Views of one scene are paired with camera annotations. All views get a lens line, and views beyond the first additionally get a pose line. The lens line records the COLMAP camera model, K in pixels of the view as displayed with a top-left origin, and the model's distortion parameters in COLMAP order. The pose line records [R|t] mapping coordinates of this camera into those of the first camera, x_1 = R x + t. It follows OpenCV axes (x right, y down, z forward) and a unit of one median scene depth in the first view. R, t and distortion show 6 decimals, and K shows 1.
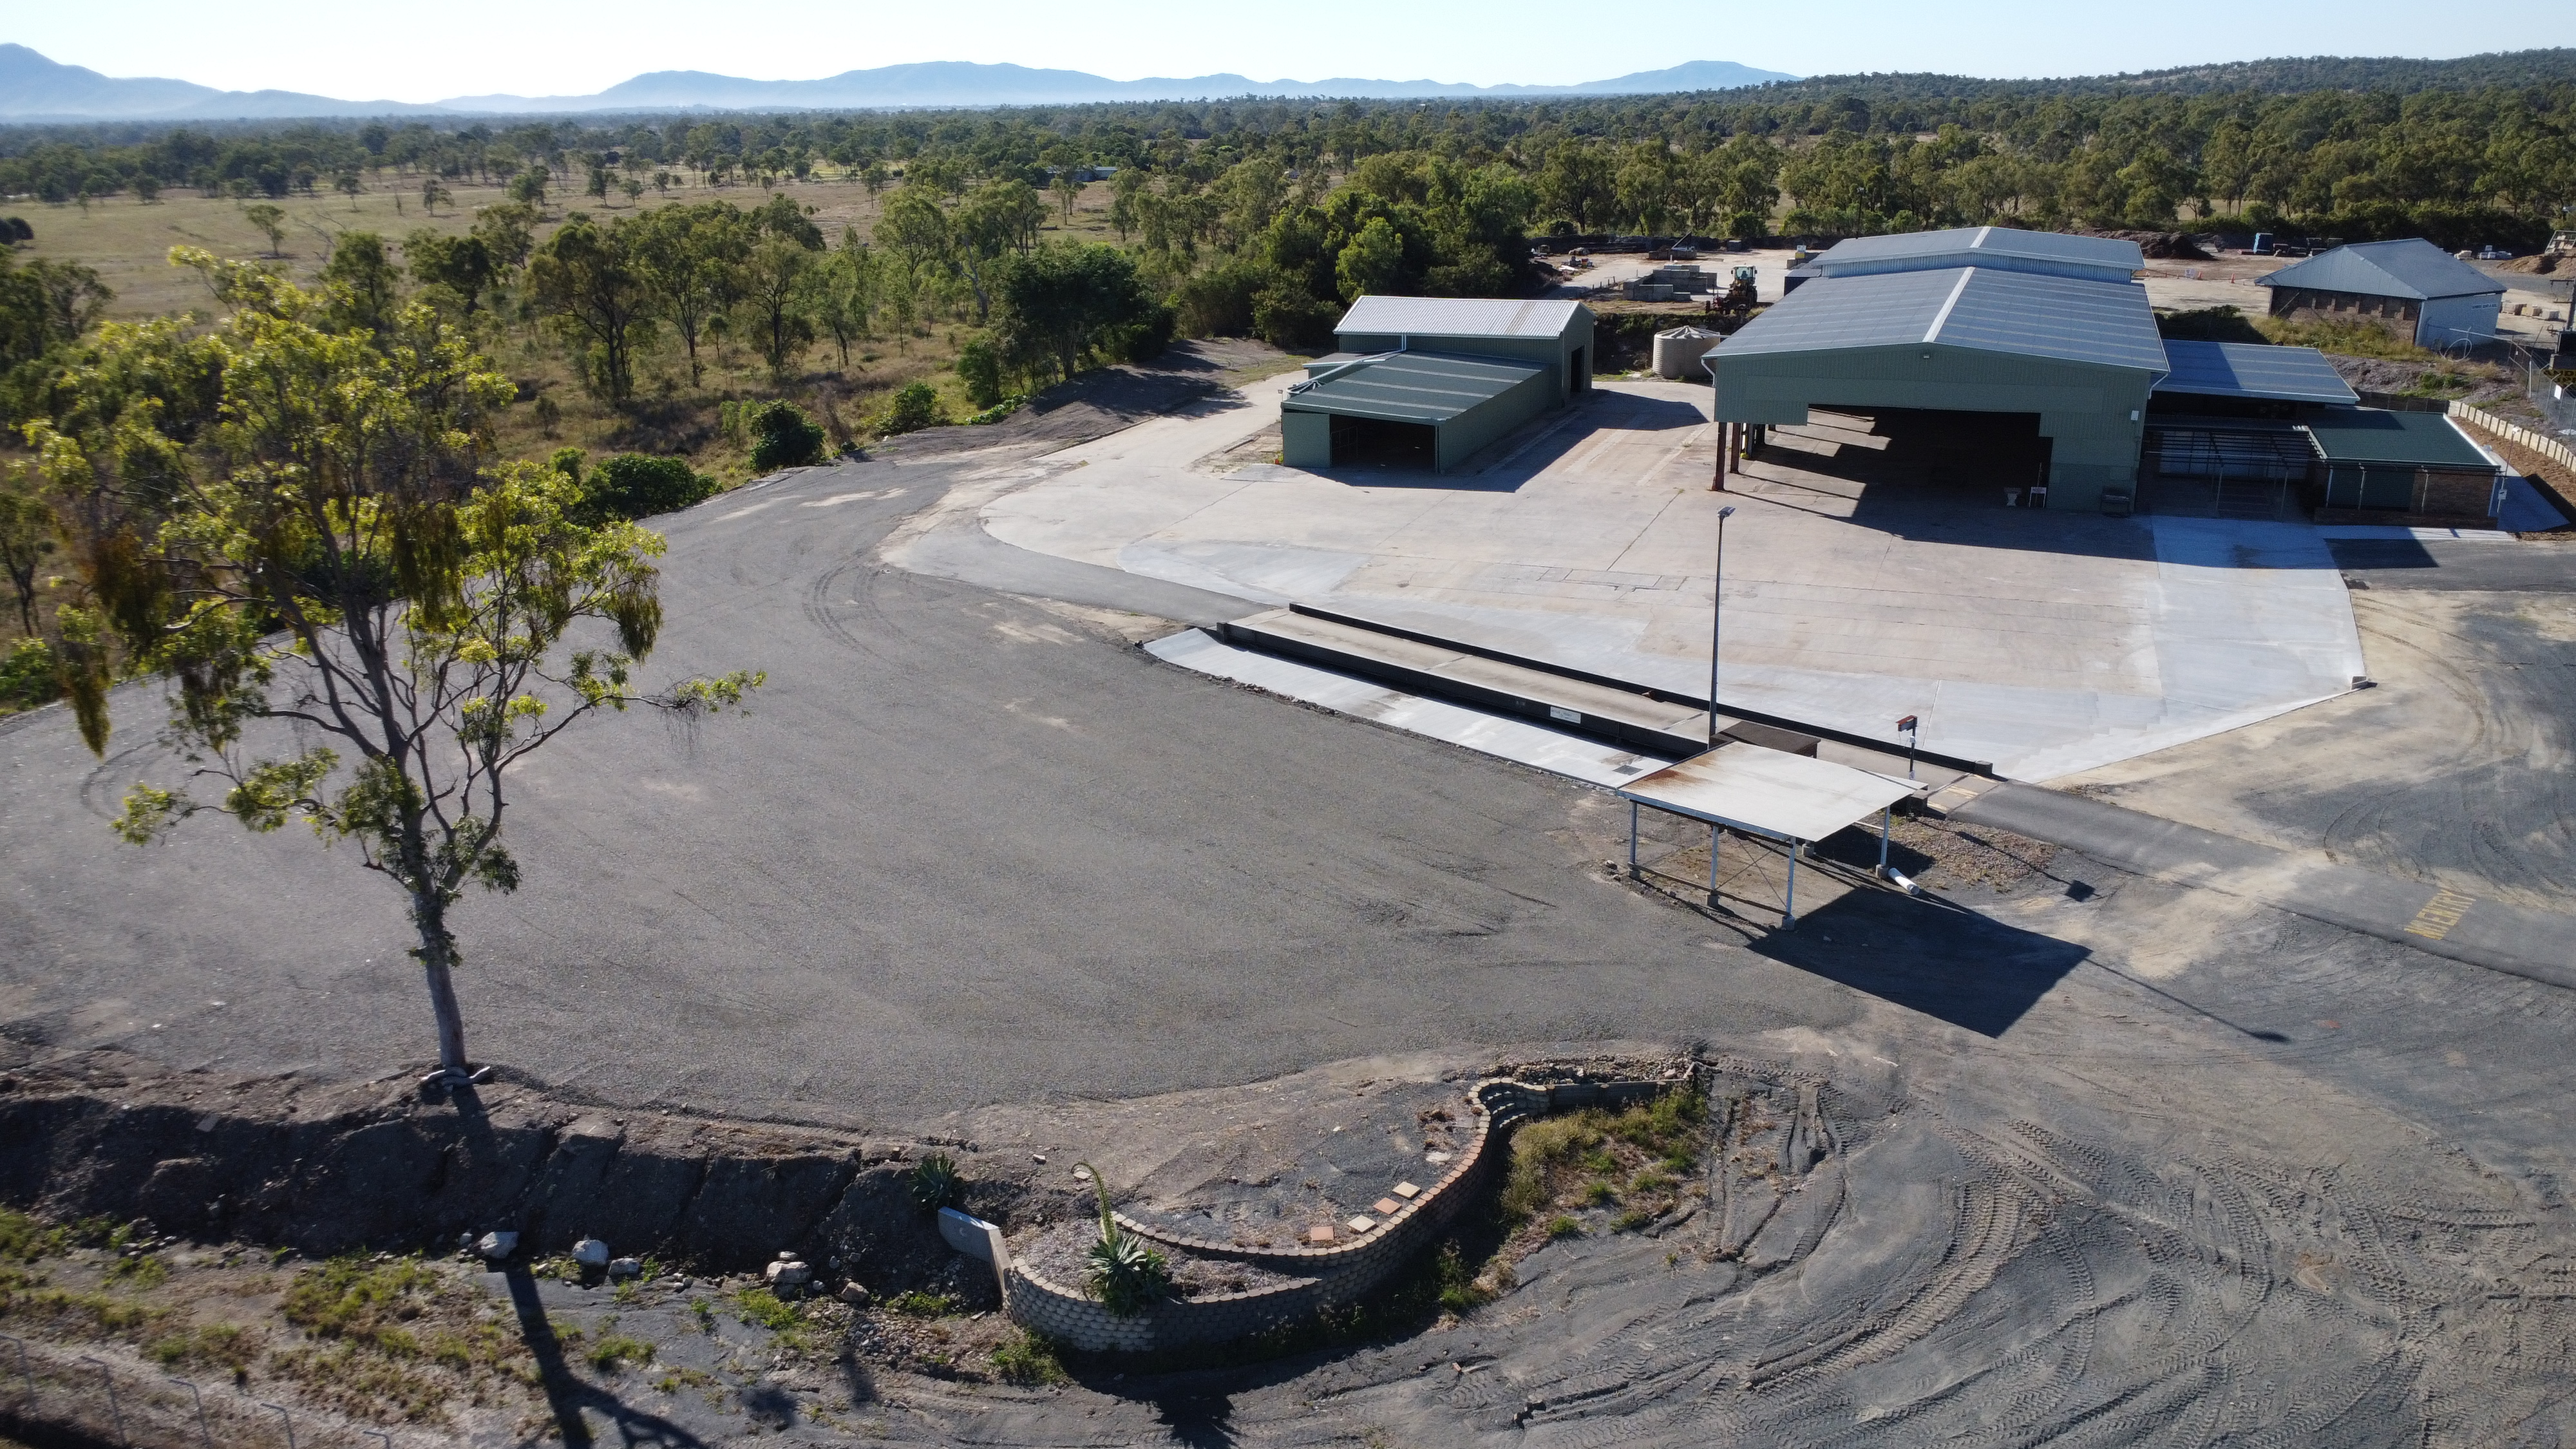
lens RADIAL K [[1925.4, 0, 1288.0], [0, 1925.4, 724.5], [0, 0, 1]] dist [0.010788, -0.009918]
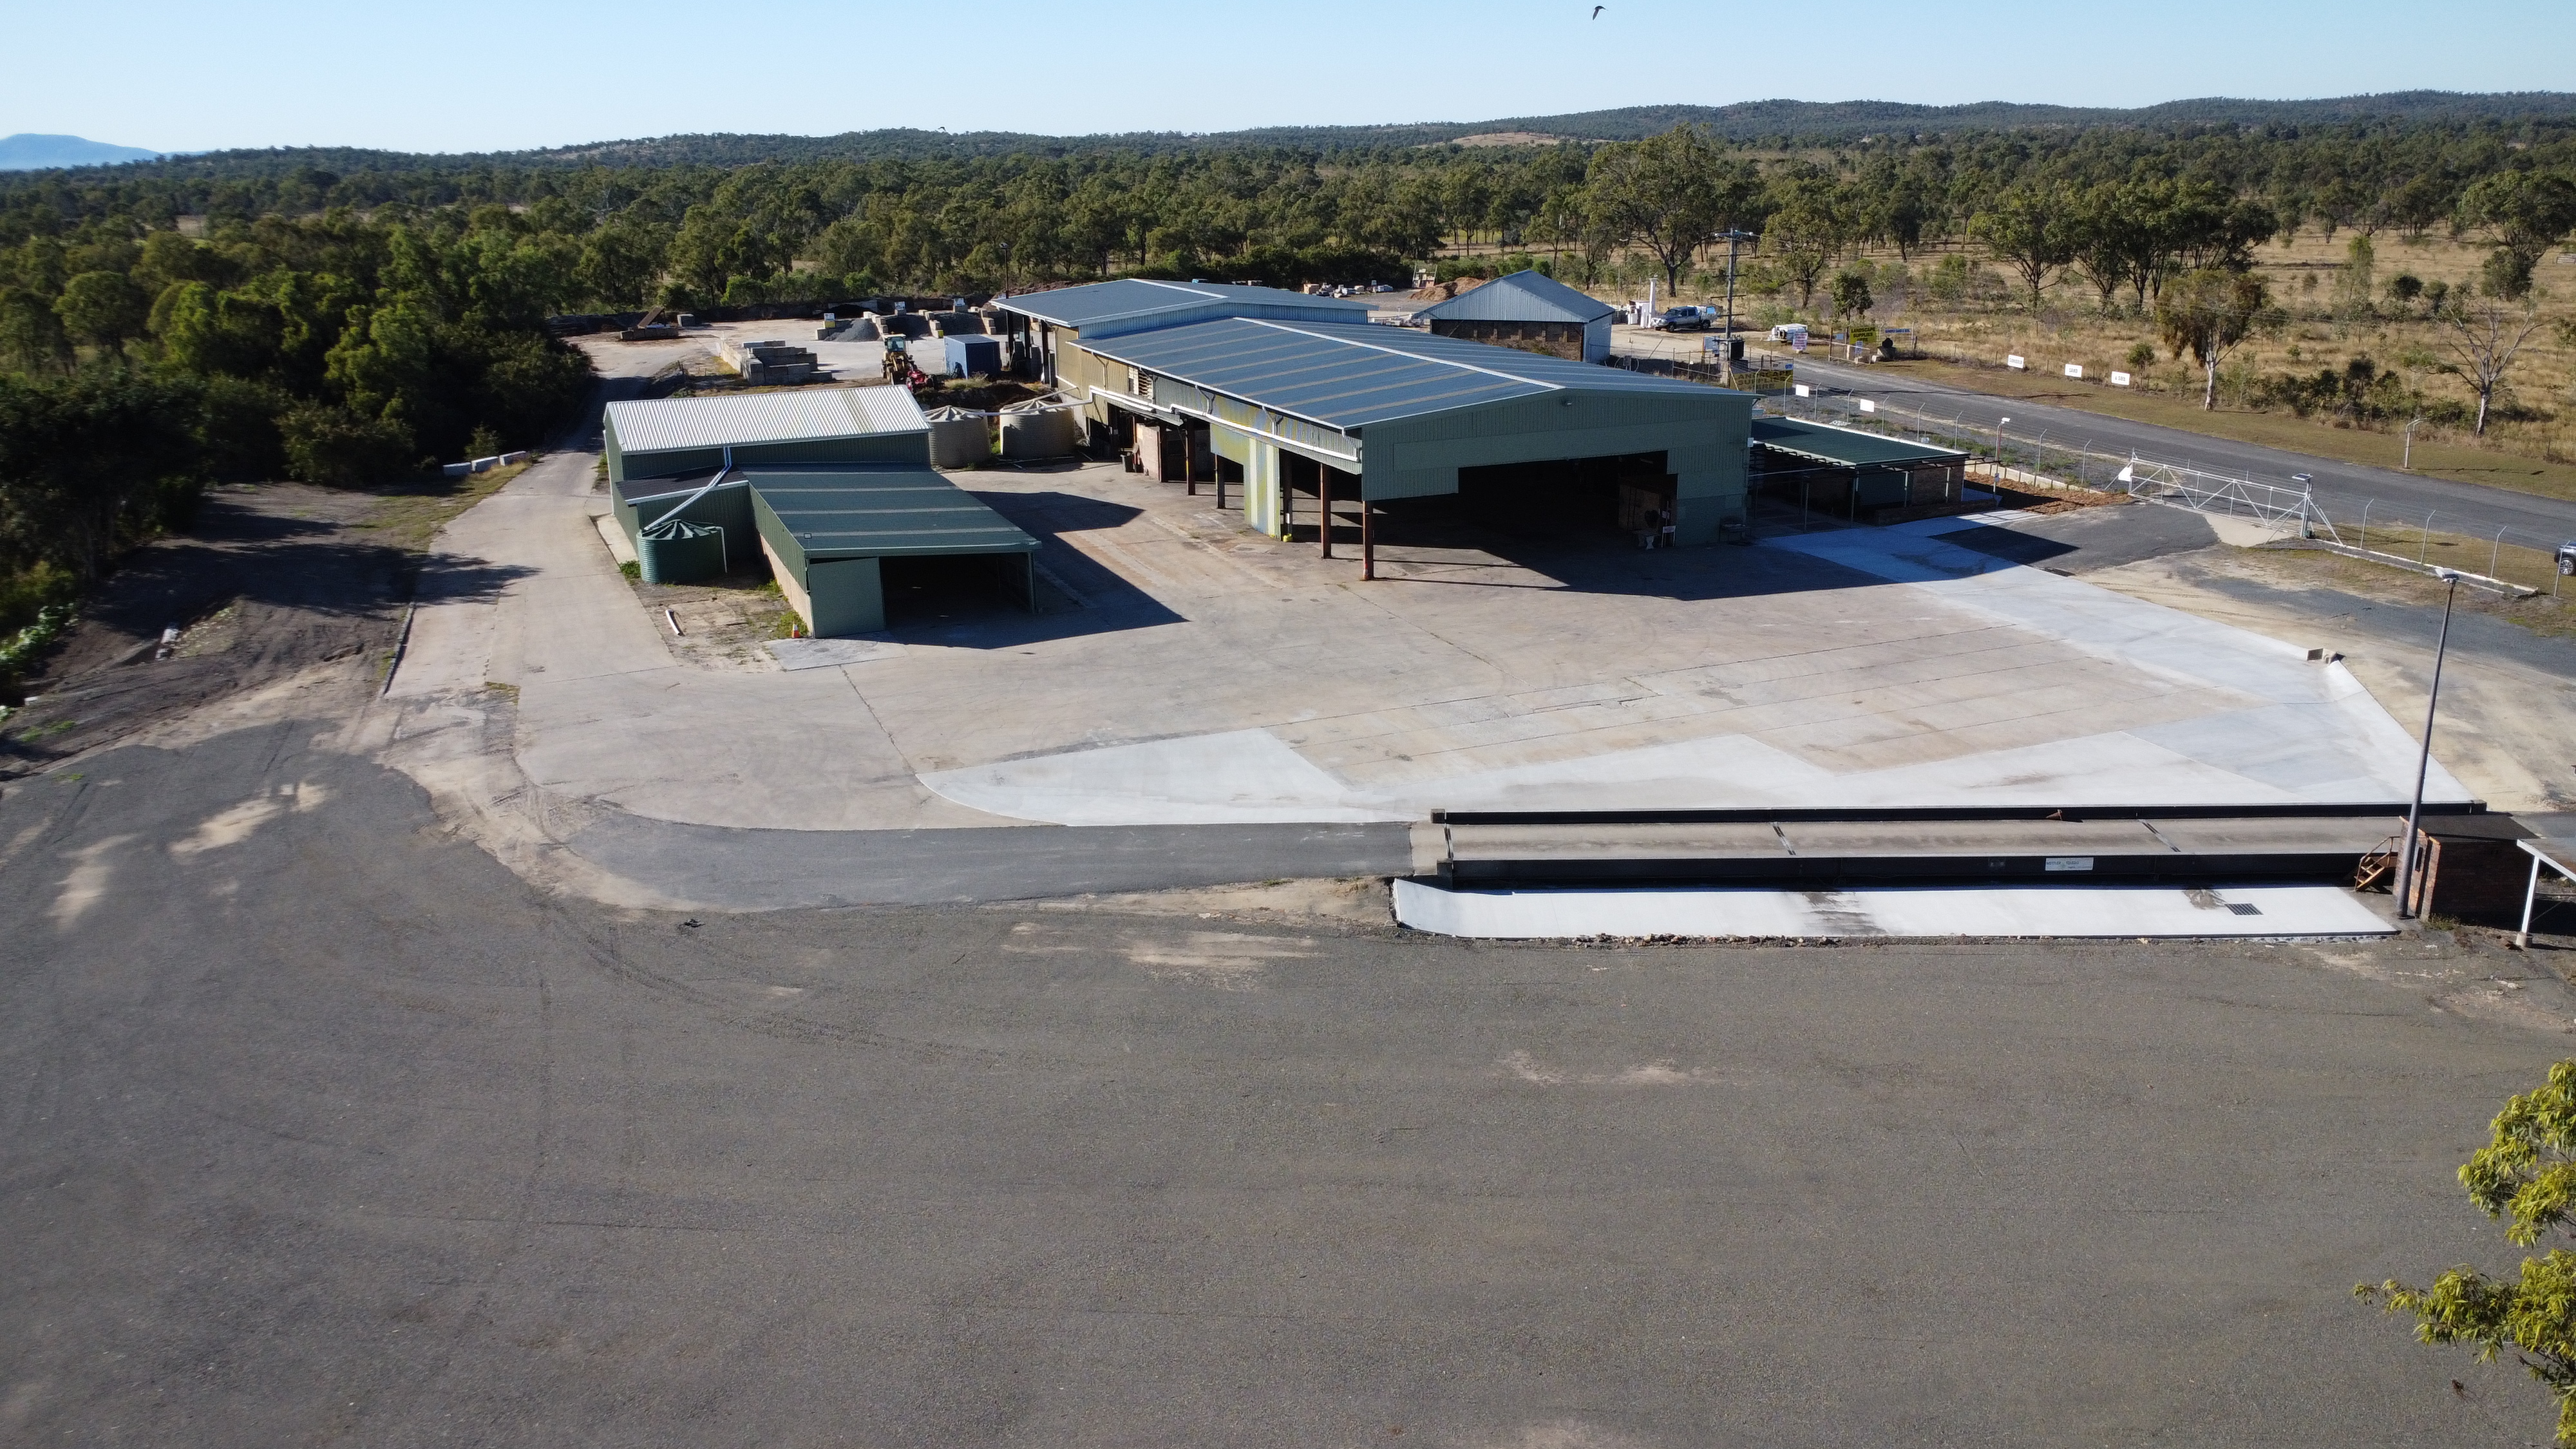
lens RADIAL K [[1925.4, 0, 1288.0], [0, 1925.4, 724.5], [0, 0, 1]] dist [0.010788, -0.009918]
pose [[0.725620, -0.195864, 0.659631, -0.611420], [0.219334, 0.974465, 0.048072, -0.172443], [-0.652203, 0.109797, 0.750051, 0.617866]]
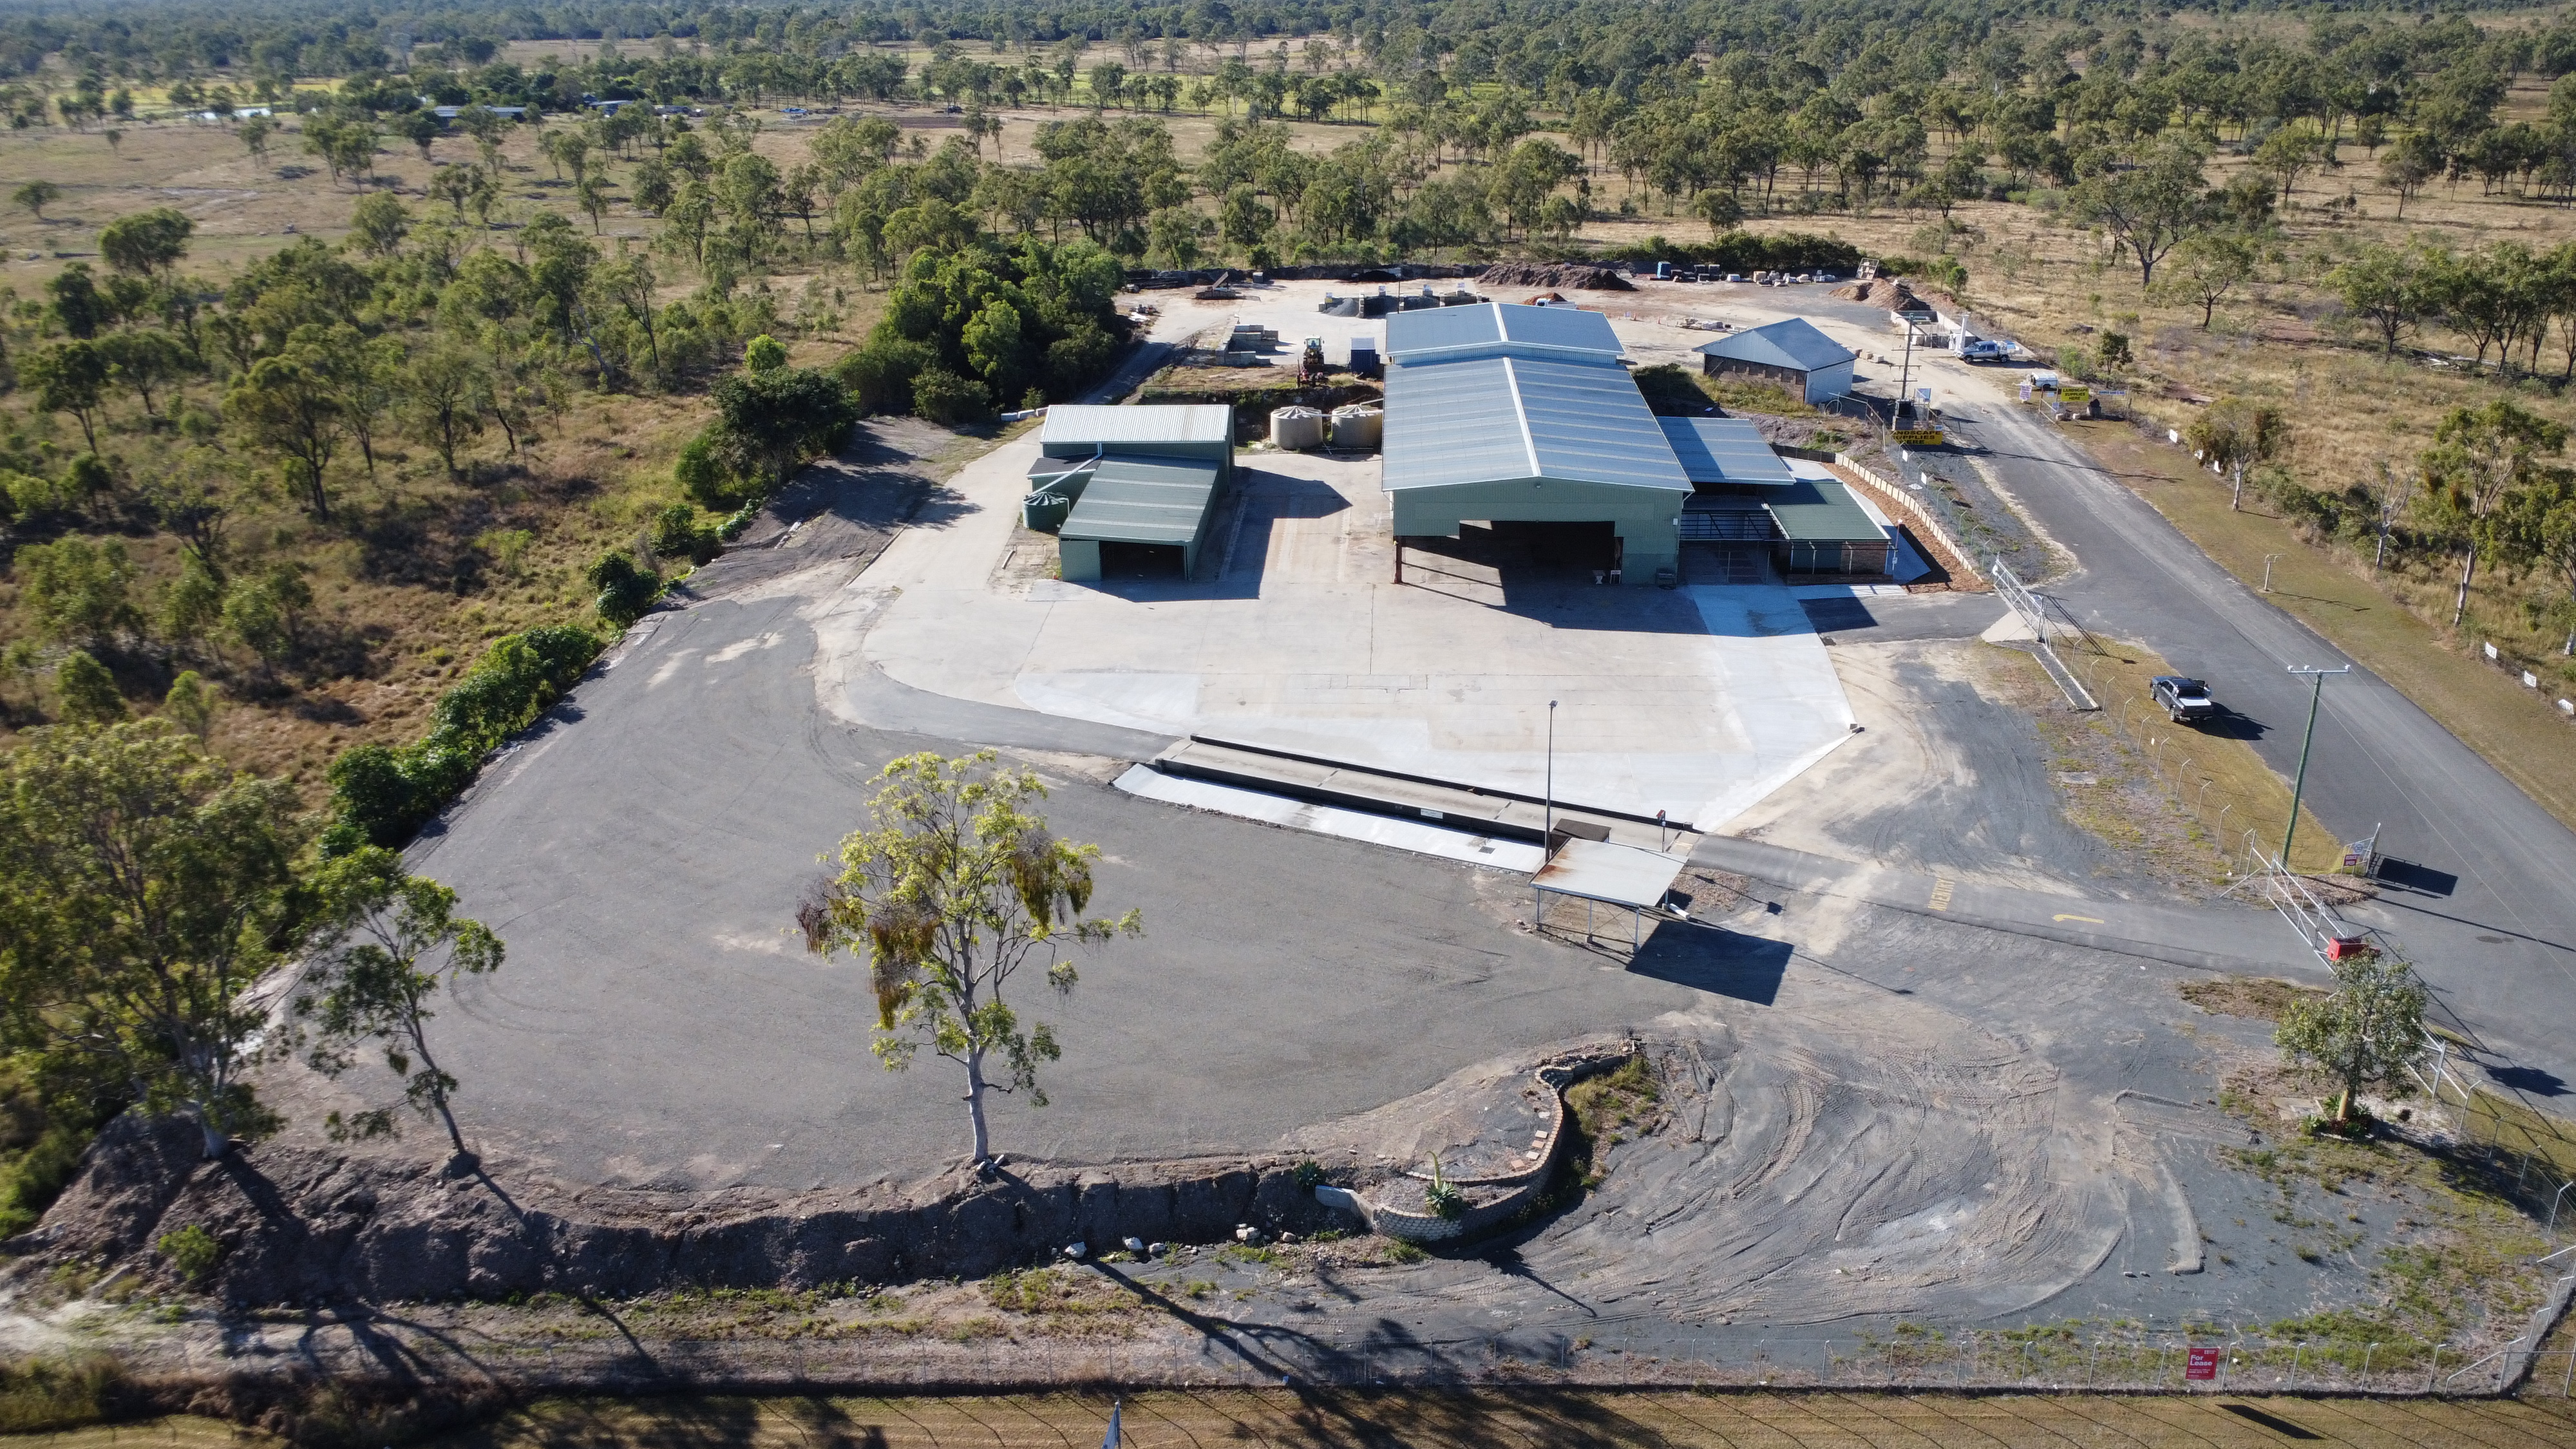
lens RADIAL K [[1925.4, 0, 1288.0], [0, 1925.4, 724.5], [0, 0, 1]] dist [0.010788, -0.009918]
pose [[0.948978, -0.113832, 0.294078, -0.432600], [0.095707, 0.992553, 0.075356, -0.211824], [-0.300466, -0.043365, 0.952806, -0.478785]]
